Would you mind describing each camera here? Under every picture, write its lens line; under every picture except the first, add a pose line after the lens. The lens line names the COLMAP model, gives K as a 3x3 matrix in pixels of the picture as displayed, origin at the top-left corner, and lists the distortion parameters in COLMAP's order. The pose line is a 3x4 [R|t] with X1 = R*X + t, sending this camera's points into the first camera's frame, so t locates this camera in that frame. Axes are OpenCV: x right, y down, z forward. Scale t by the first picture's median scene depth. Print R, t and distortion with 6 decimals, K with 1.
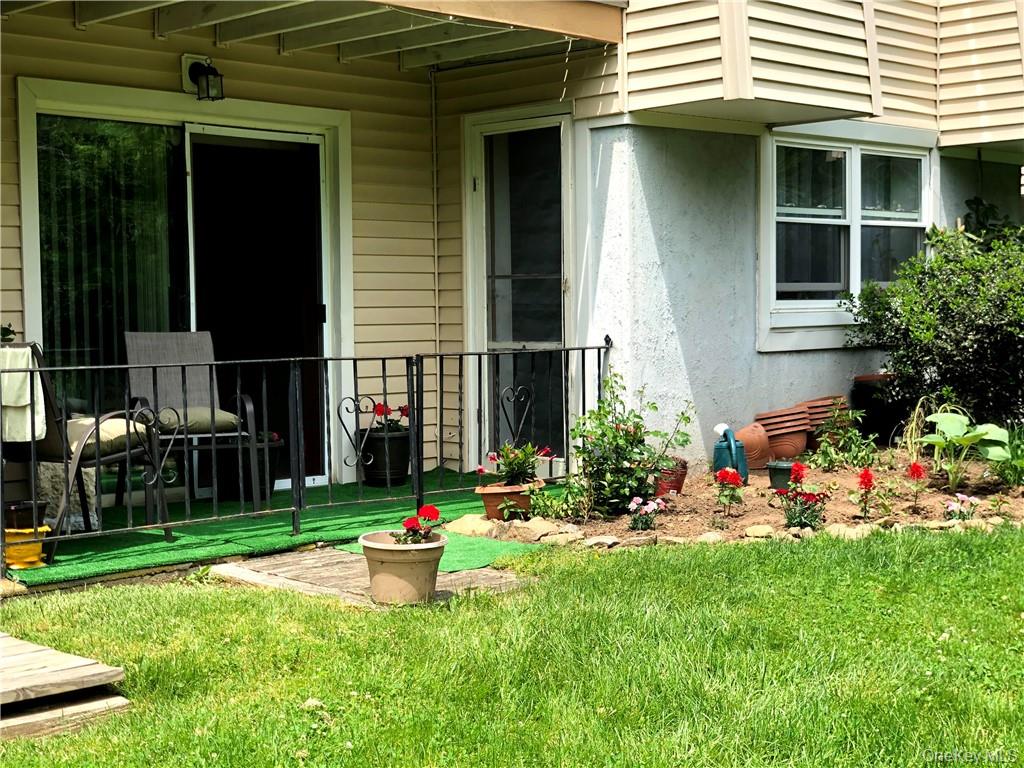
lens RADIAL K [[1548.7, 0, 515.1], [0, 1548.7, 387.1], [0, 0, 1]] dist [0.063006, 0.000000]
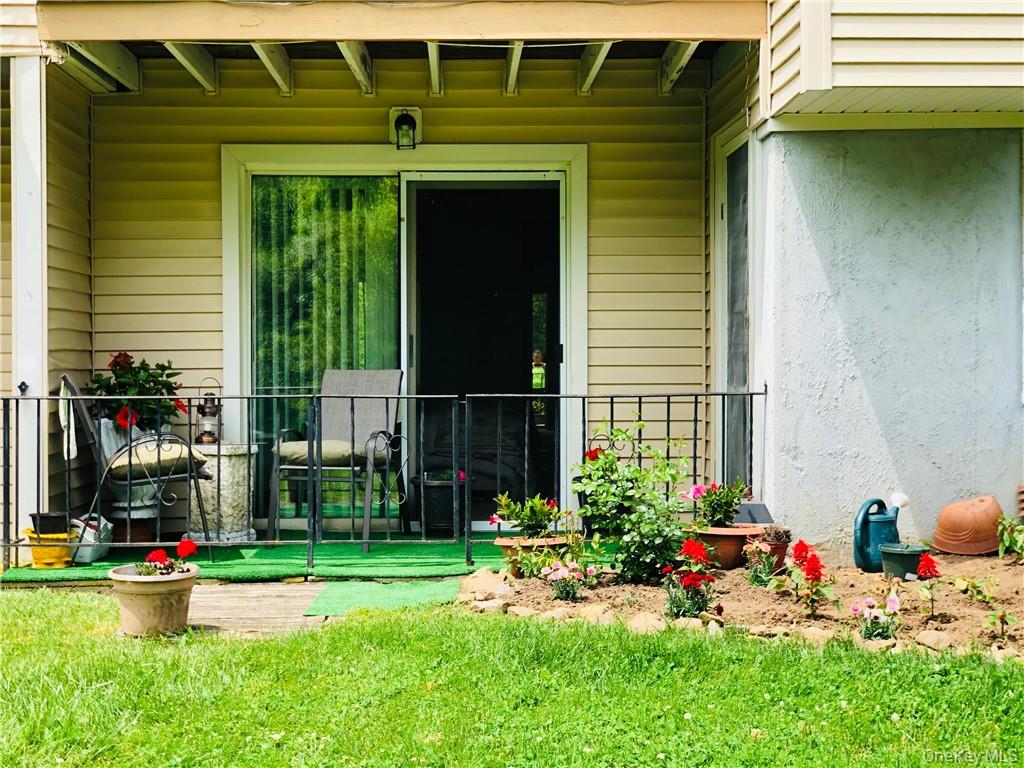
lens RADIAL K [[1548.7, 0, 512.7], [0, 1548.7, 379.3], [0, 0, 1]] dist [0.063006, 0.000000]
pose [[0.730786, 0.013594, -0.682472, 0.528360], [-0.038421, 0.999036, -0.021240, -0.009780], [0.681525, 0.041743, 0.730603, 0.274038]]
